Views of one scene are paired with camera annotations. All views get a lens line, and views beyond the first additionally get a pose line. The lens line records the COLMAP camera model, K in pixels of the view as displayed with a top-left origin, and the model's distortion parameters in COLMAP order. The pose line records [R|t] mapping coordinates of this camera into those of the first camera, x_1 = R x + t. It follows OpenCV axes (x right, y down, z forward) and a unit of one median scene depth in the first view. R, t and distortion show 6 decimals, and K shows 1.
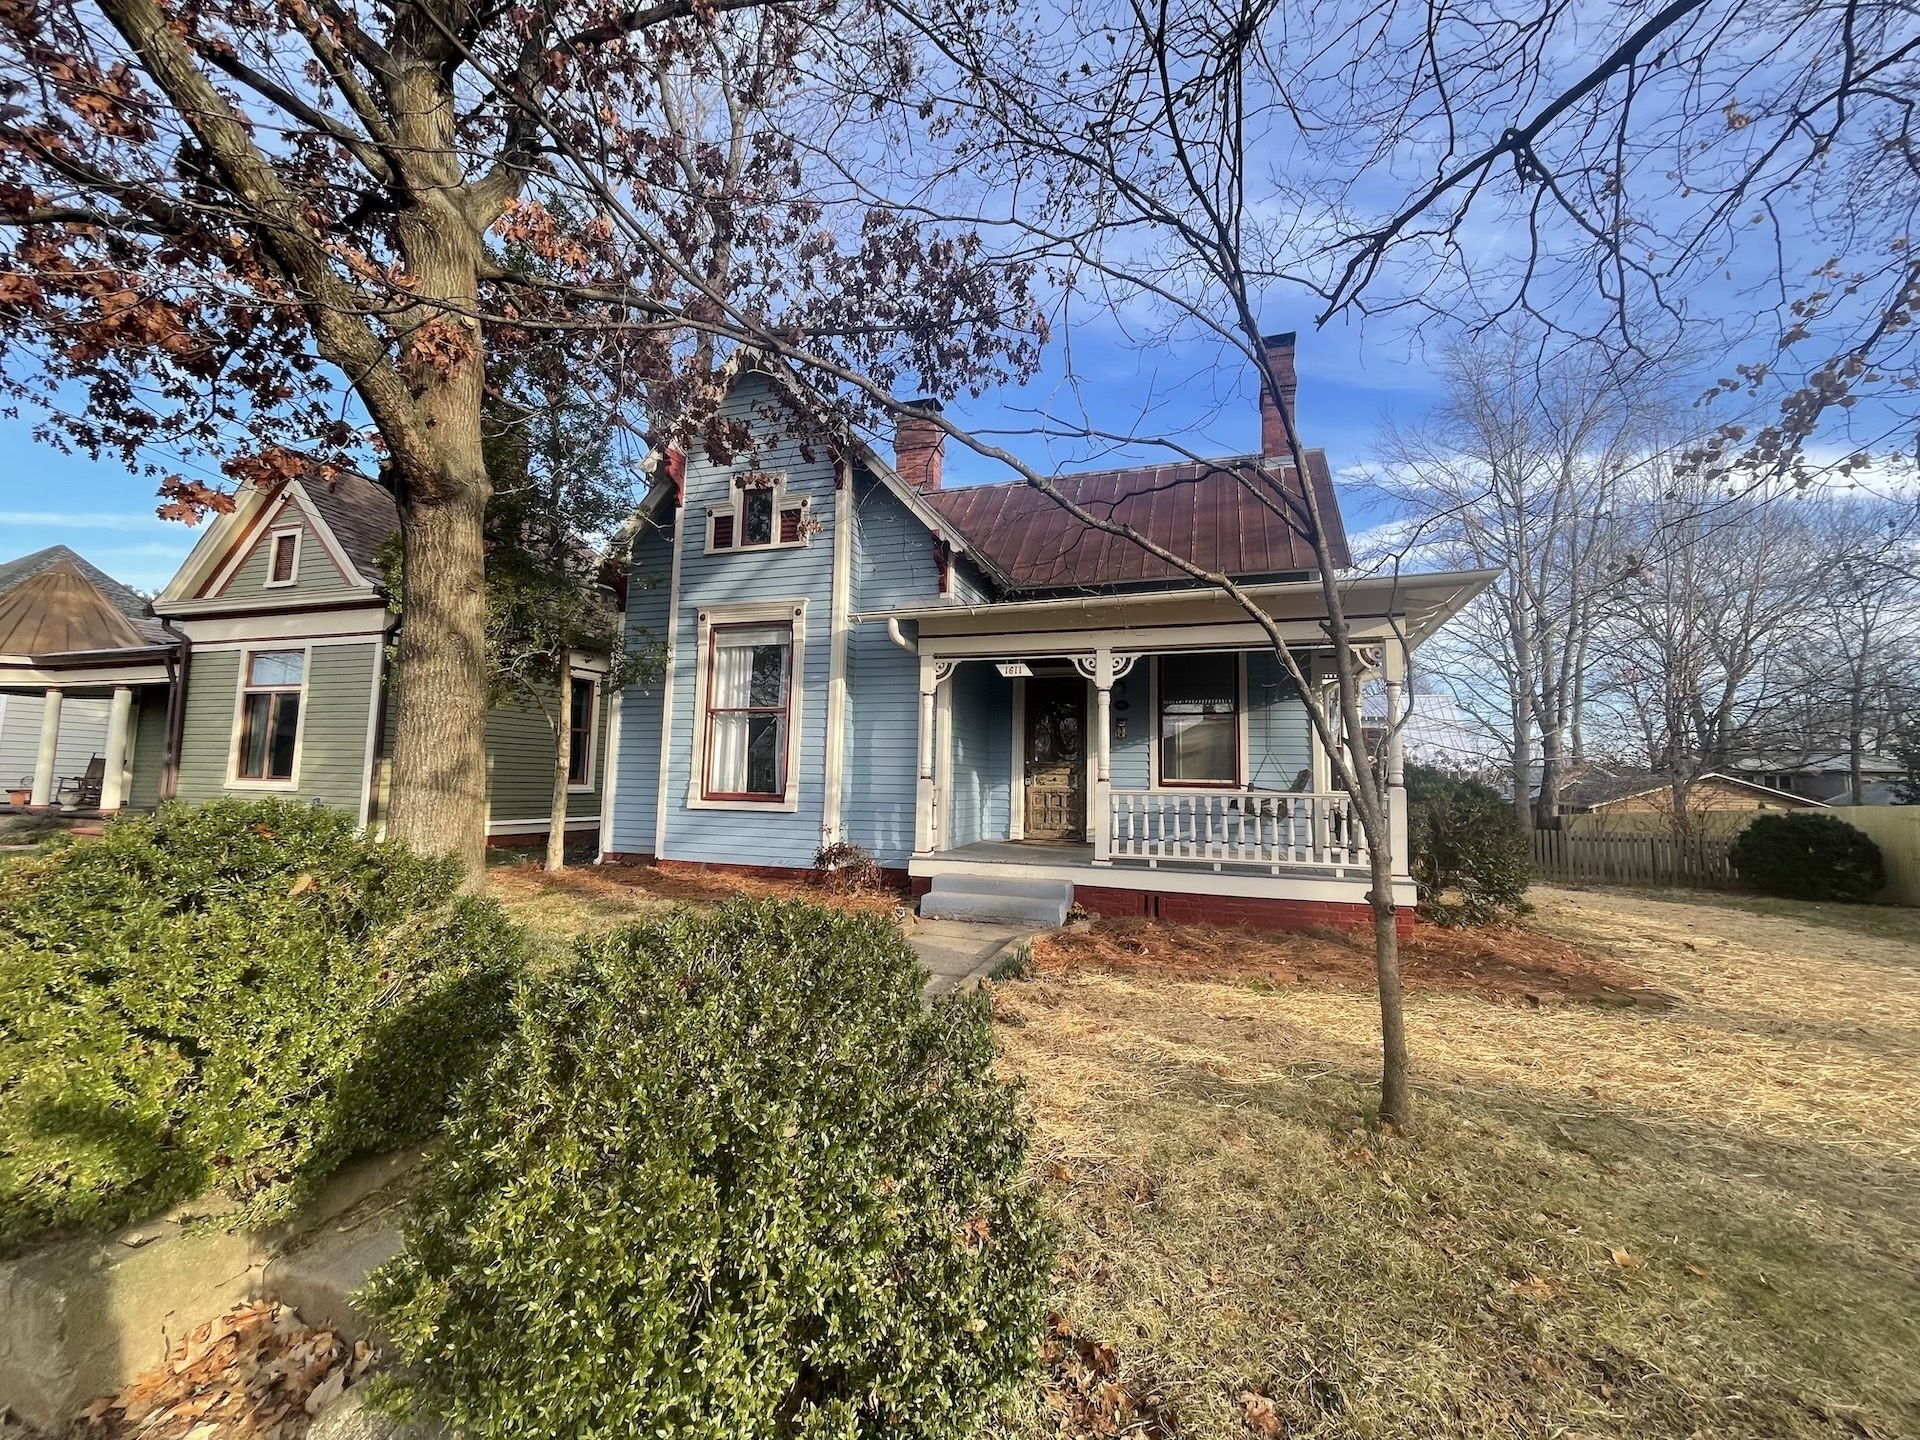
lens RADIAL K [[771.9, 0, 969.2], [0, 771.9, 714.9], [0, 0, 1]] dist [-0.002801, -0.001112]
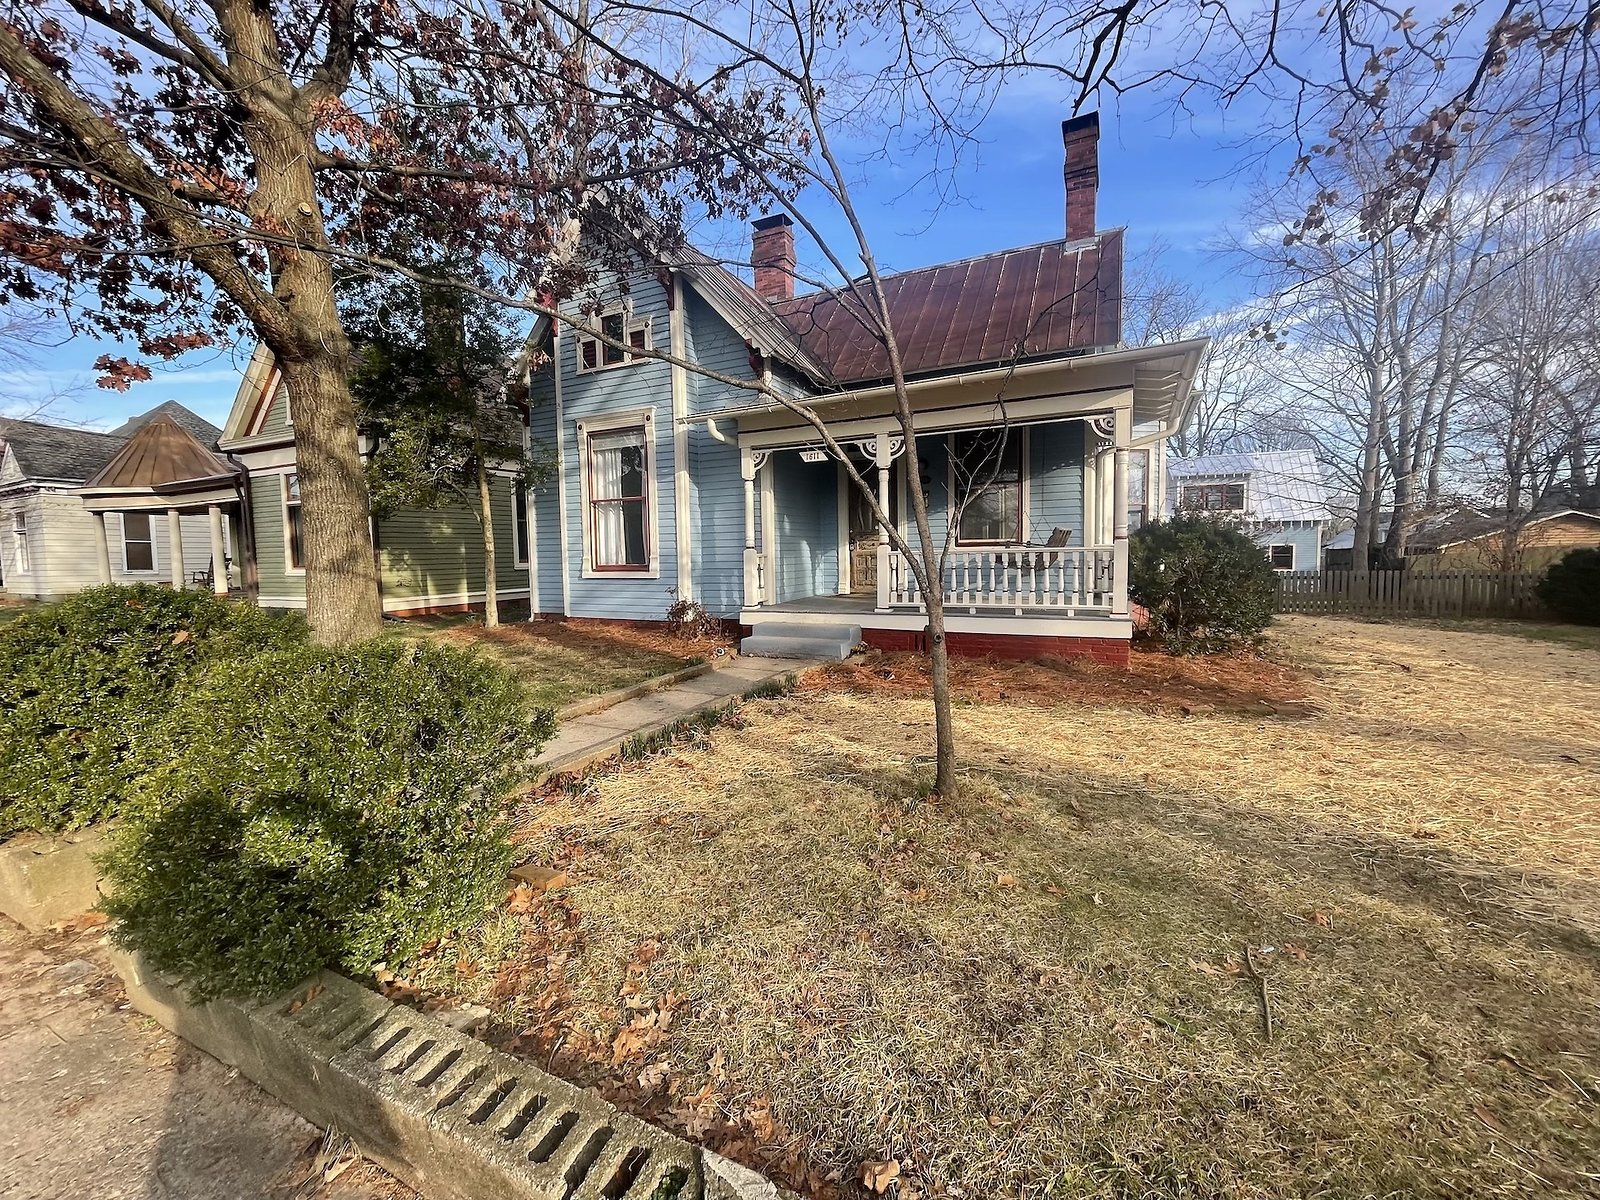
lens RADIAL K [[643.3, 0, 805.4], [0, 643.3, 596.6], [0, 0, 1]] dist [-0.002801, -0.001112]
pose [[0.990144, -0.030925, -0.136599, 0.172347], [0.052344, 0.986351, 0.156116, 0.001423], [0.129906, -0.161727, 0.978248, -0.024611]]
